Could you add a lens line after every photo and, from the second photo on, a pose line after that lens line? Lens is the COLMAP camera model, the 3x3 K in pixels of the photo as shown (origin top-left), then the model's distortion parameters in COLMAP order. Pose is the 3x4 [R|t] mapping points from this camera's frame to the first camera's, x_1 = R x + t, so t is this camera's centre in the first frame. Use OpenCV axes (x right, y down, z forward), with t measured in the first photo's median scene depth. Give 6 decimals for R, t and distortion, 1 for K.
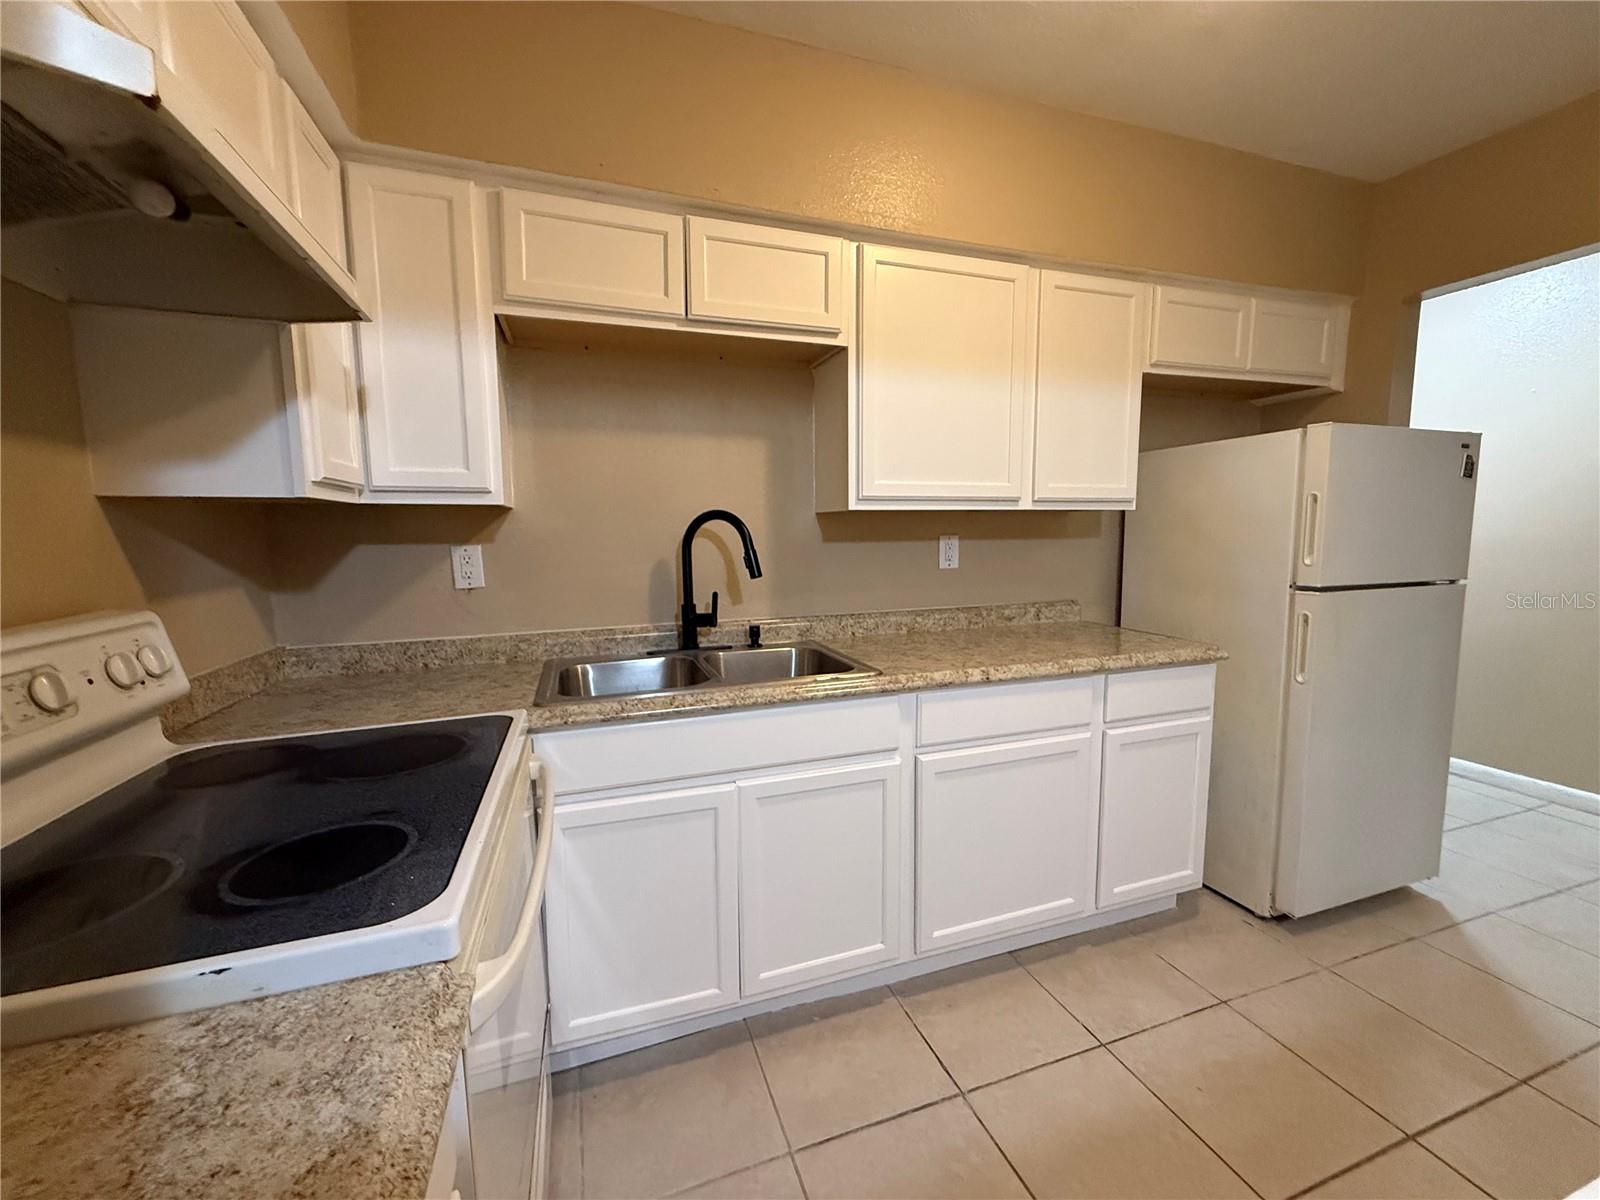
lens RADIAL K [[639.7, 0, 801.4], [0, 639.7, 597.4], [0, 0, 1]] dist [0.001847, -0.000498]
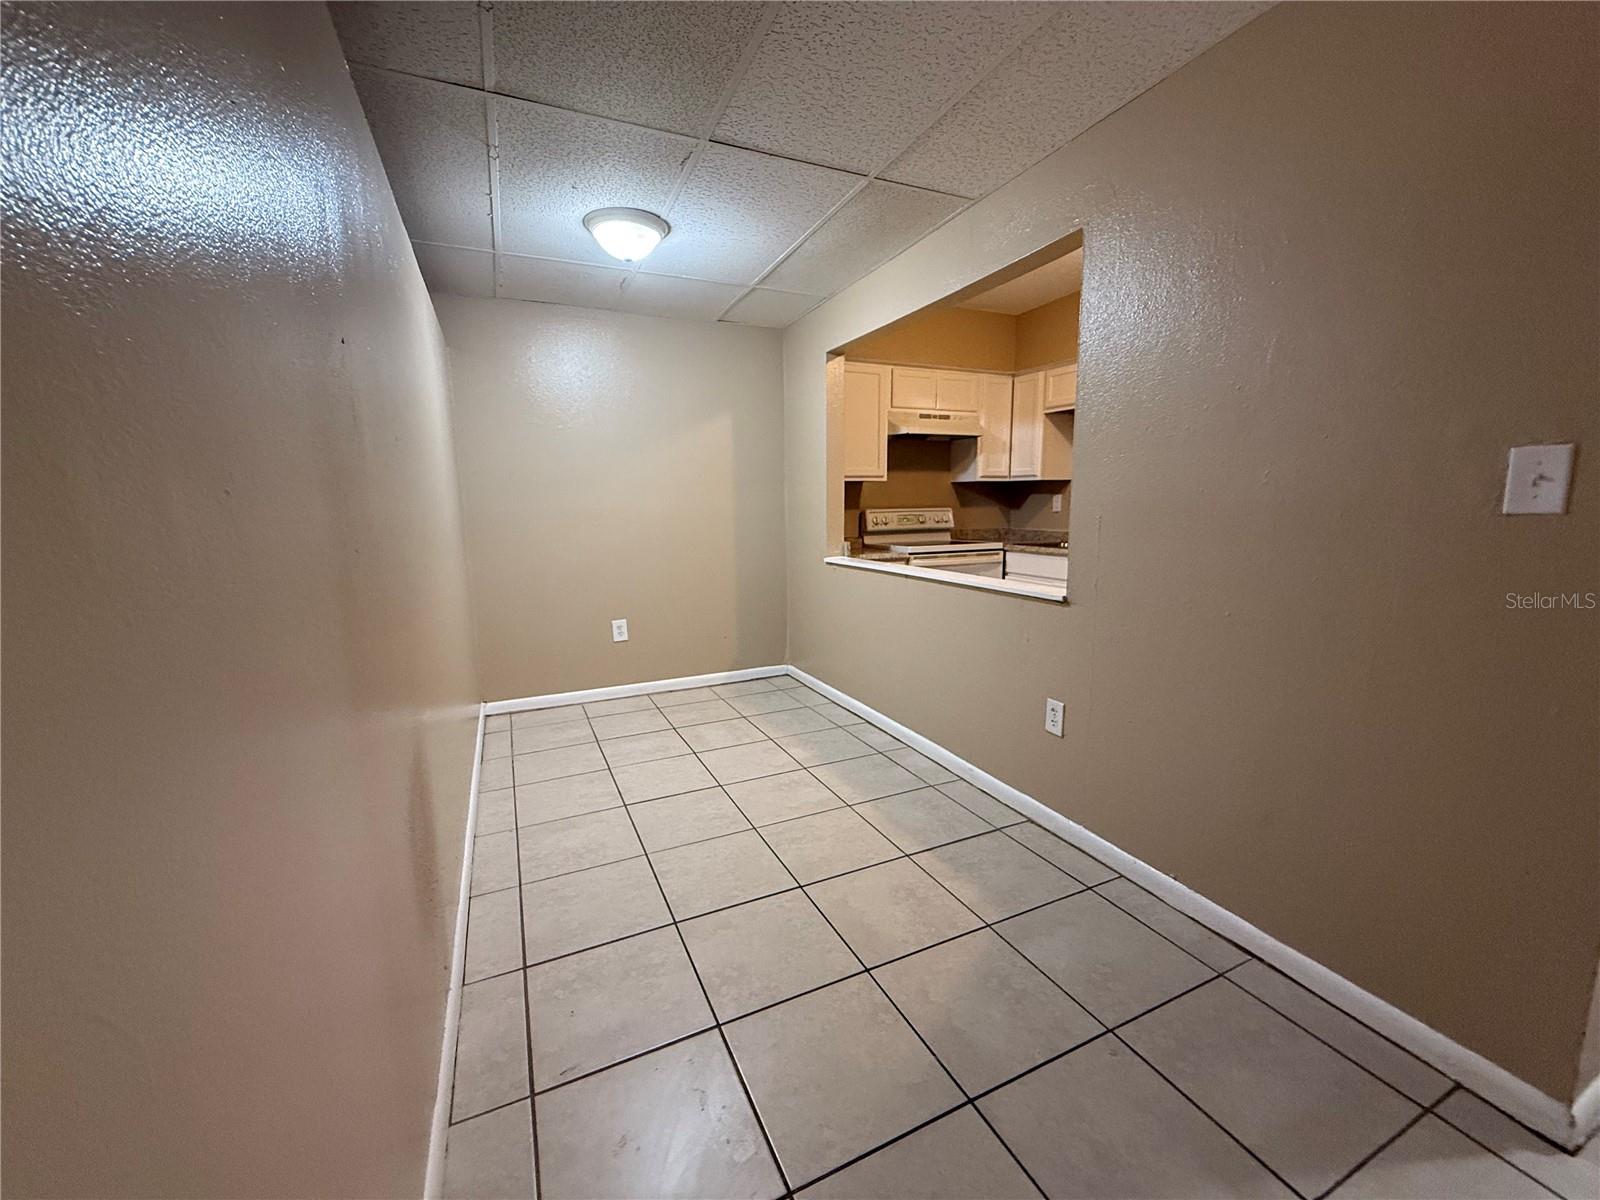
lens RADIAL K [[639.7, 0, 795.2], [0, 639.7, 600.6], [0, 0, 1]] dist [0.001847, -0.000498]
pose [[0.092570, 0.164150, -0.982082, 2.493488], [-0.100211, 0.982845, 0.154831, 0.054962], [0.990651, 0.084083, 0.107432, -0.366432]]
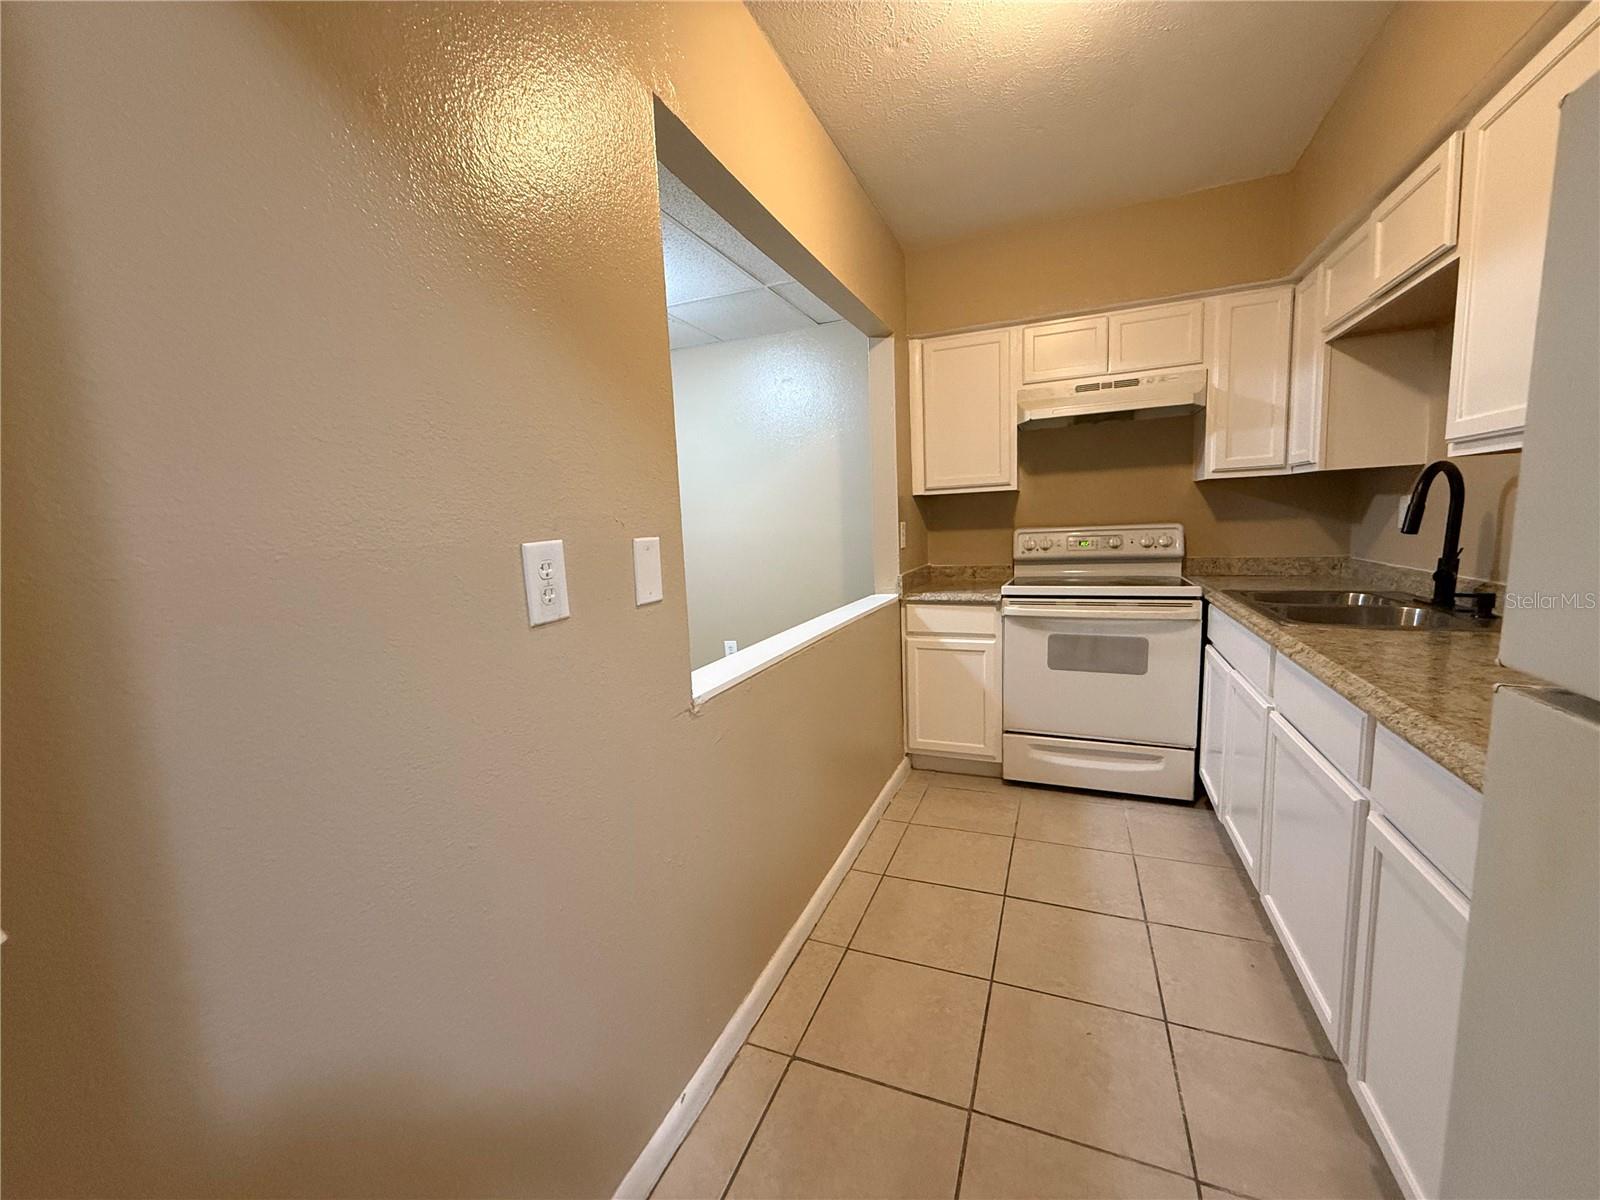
lens RADIAL K [[639.7, 0, 789.4], [0, 639.7, 600.7], [0, 0, 1]] dist [0.001847, -0.000498]
pose [[-0.671060, 0.134285, -0.729141, 1.607383], [-0.029661, 0.977811, 0.207380, -0.131330], [0.740810, 0.160791, -0.652186, 1.194293]]
